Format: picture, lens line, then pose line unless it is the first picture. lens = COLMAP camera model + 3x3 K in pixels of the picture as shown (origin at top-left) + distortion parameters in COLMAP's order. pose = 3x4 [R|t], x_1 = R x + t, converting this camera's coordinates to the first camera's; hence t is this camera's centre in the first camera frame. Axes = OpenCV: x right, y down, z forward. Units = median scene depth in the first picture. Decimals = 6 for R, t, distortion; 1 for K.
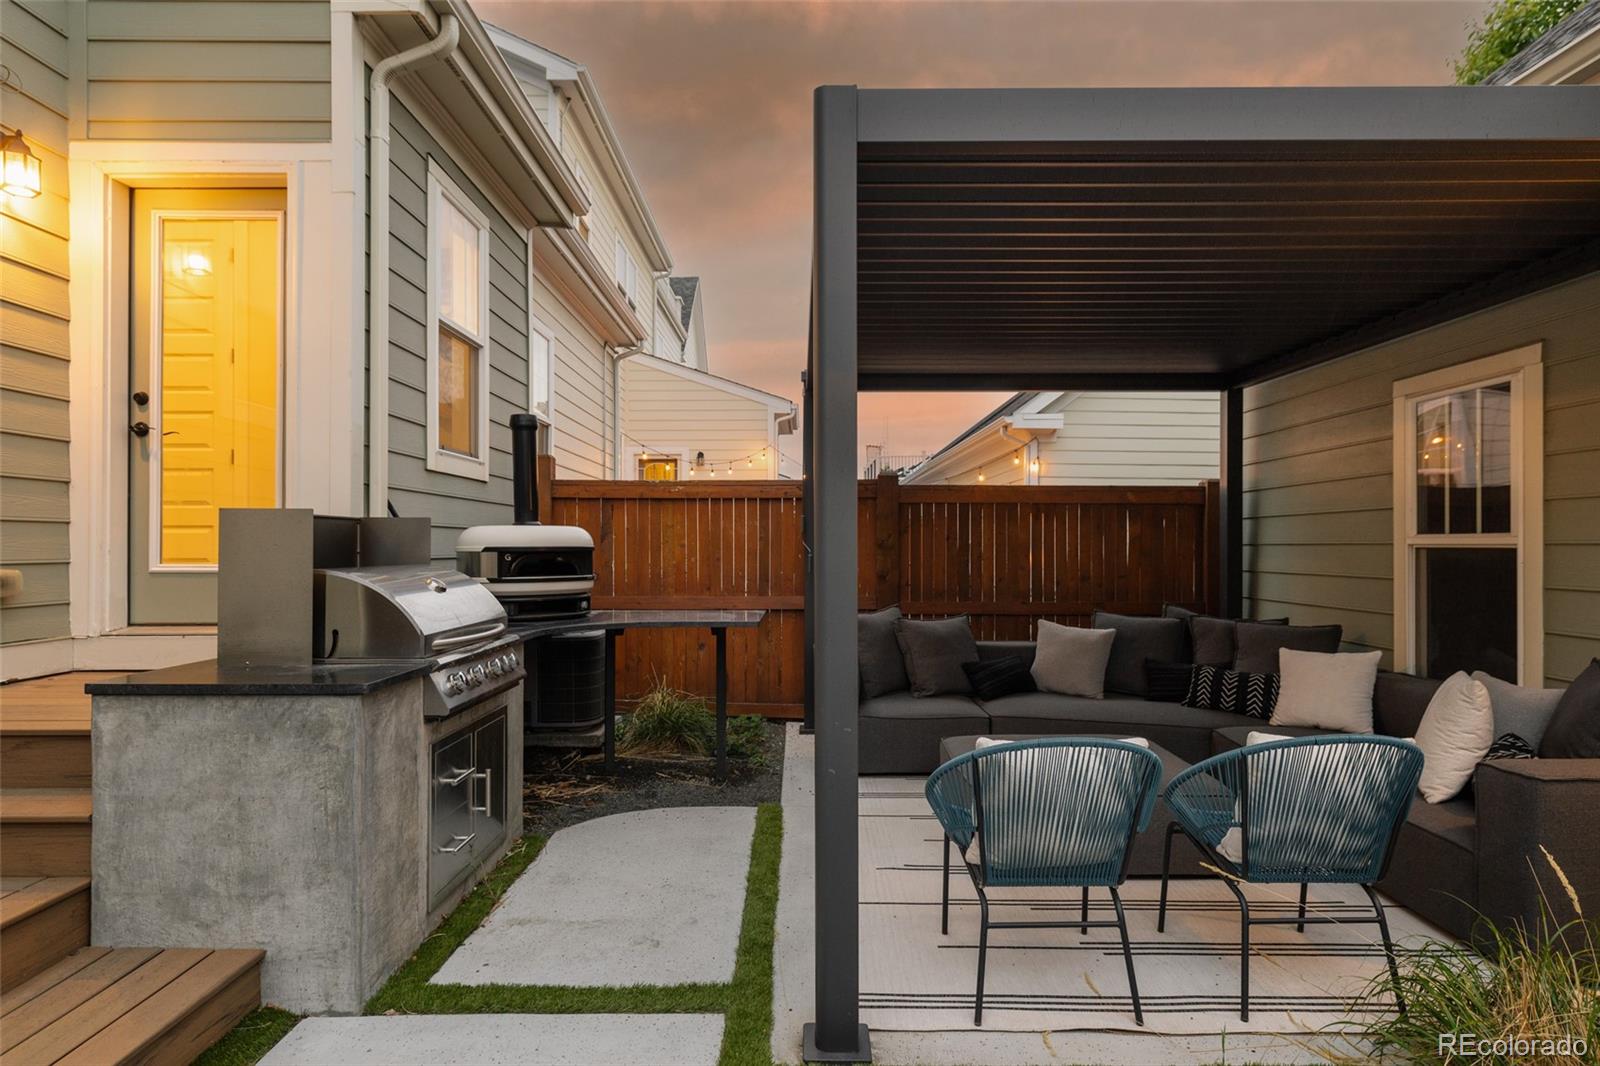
lens RADIAL K [[891.2, 0, 797.5], [0, 891.2, 508.9], [0, 0, 1]] dist [0.009094, -0.005968]
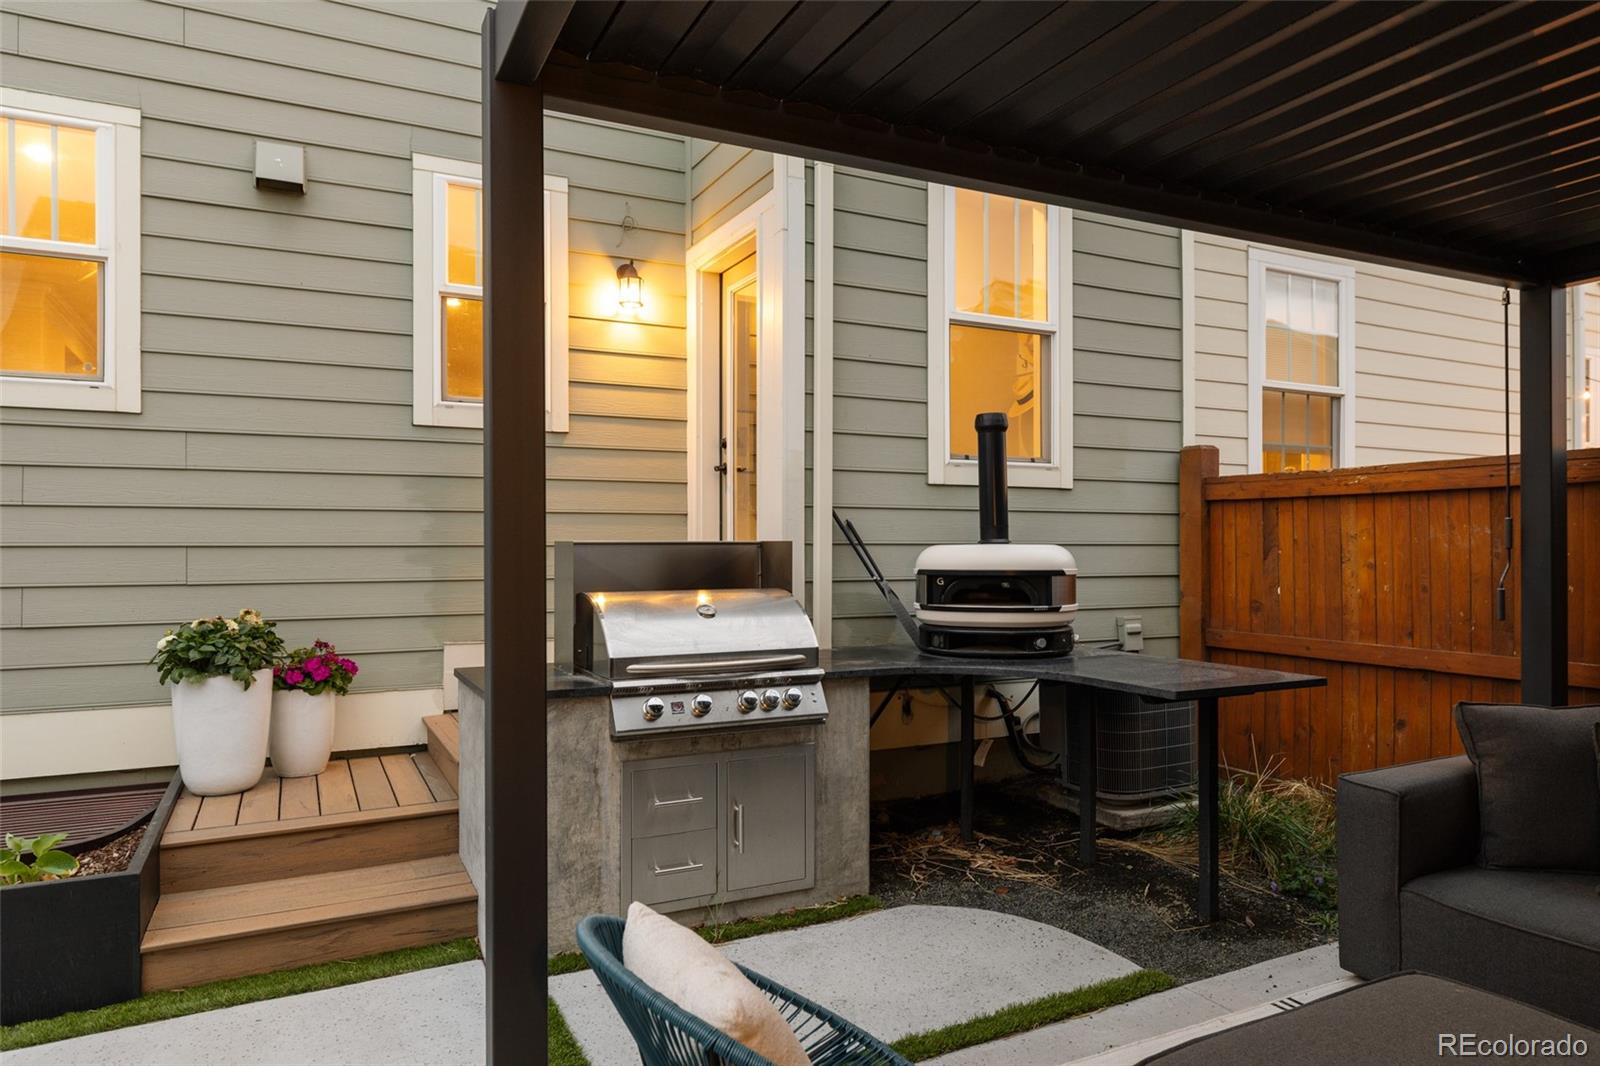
lens RADIAL K [[982.8, 0, 779.3], [0, 982.8, 524.2], [0, 0, 1]] dist [-0.001938, -0.001384]
pose [[0.455821, -0.023164, -0.889770, 0.495013], [0.038100, 0.999253, -0.006495, -0.001747], [0.889256, -0.030940, 0.456363, 0.449054]]
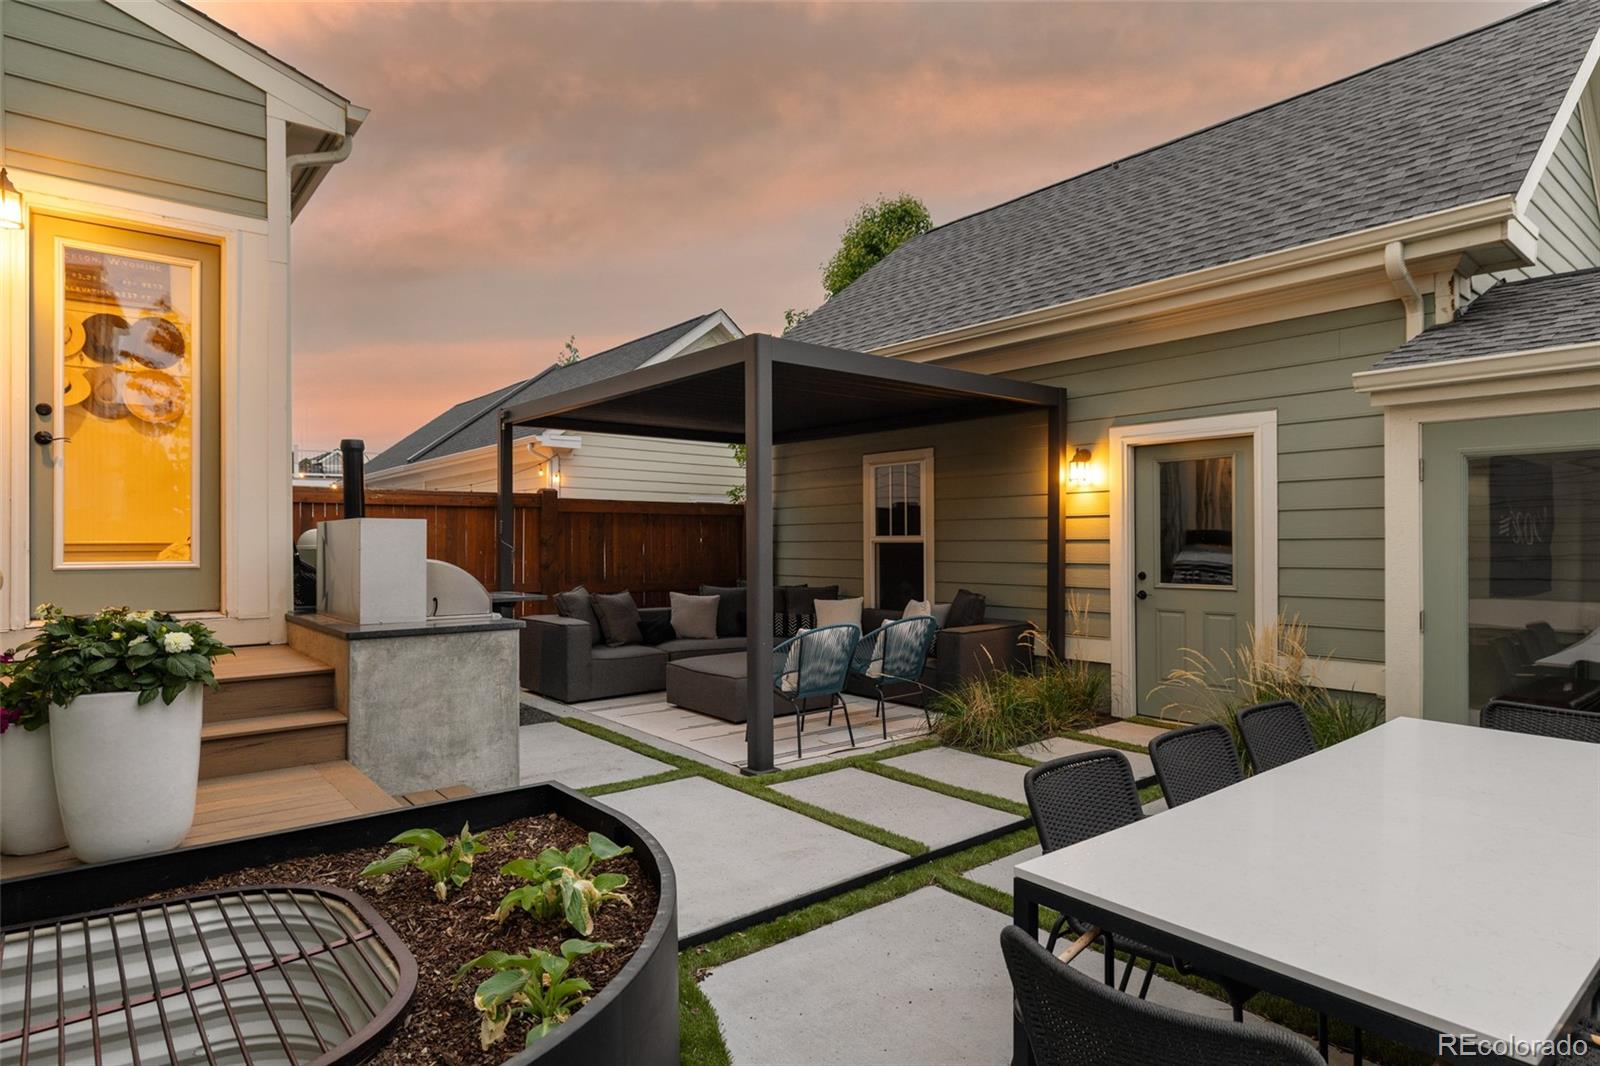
lens RADIAL K [[891.2, 0, 804.4], [0, 891.2, 456.3], [0, 0, 1]] dist [0.009094, -0.005968]
pose [[0.769505, 0.057978, 0.636004, -0.712756], [-0.020833, 0.997619, -0.065737, -0.014447], [-0.638301, 0.037336, 0.768881, -0.423279]]
